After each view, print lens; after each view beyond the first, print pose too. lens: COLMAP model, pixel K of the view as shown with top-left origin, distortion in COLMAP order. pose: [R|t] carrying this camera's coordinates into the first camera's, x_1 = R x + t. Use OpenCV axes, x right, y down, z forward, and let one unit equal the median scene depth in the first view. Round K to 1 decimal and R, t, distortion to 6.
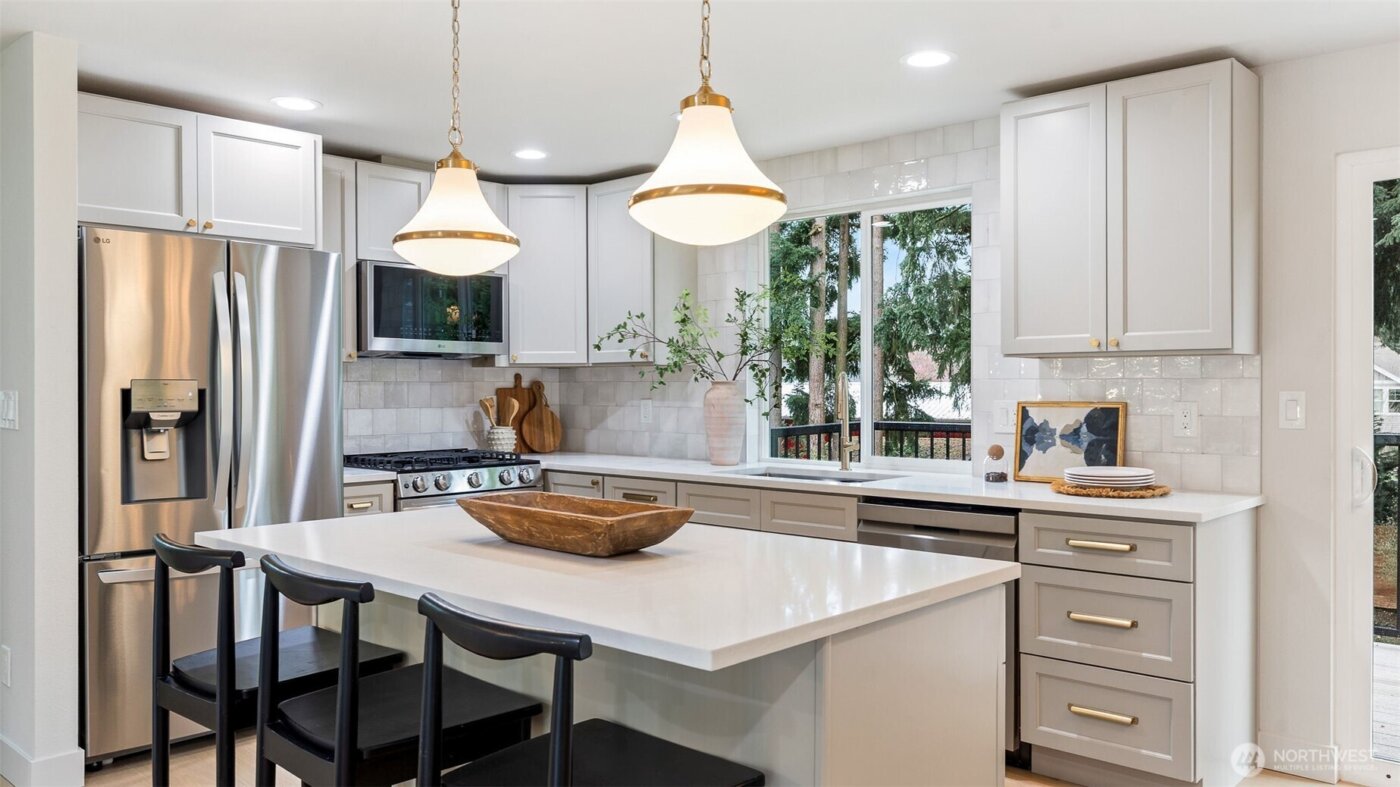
lens RADIAL K [[1045.5, 0, 700.0], [0, 1045.5, 393.5], [0, 0, 1]] dist [-0.005583, 0.000128]
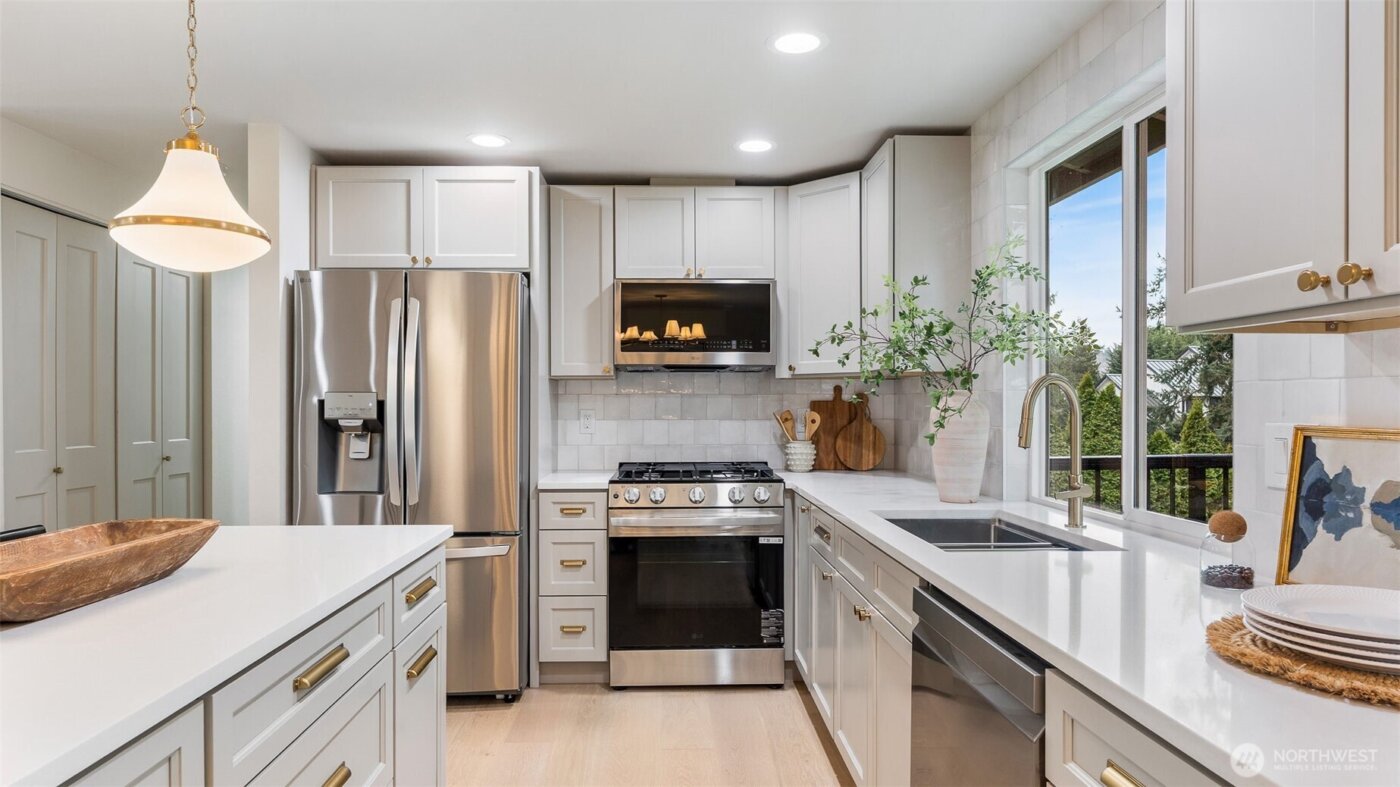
lens RADIAL K [[831.2, 0, 694.2], [0, 831.2, 404.5], [0, 0, 1]] dist [-0.007673, -0.001350]
pose [[0.700223, 0.002791, -0.713919, 0.323819], [-0.005482, 0.999984, -0.001467, 0.000040], [0.713904, 0.004941, 0.700227, 0.453607]]
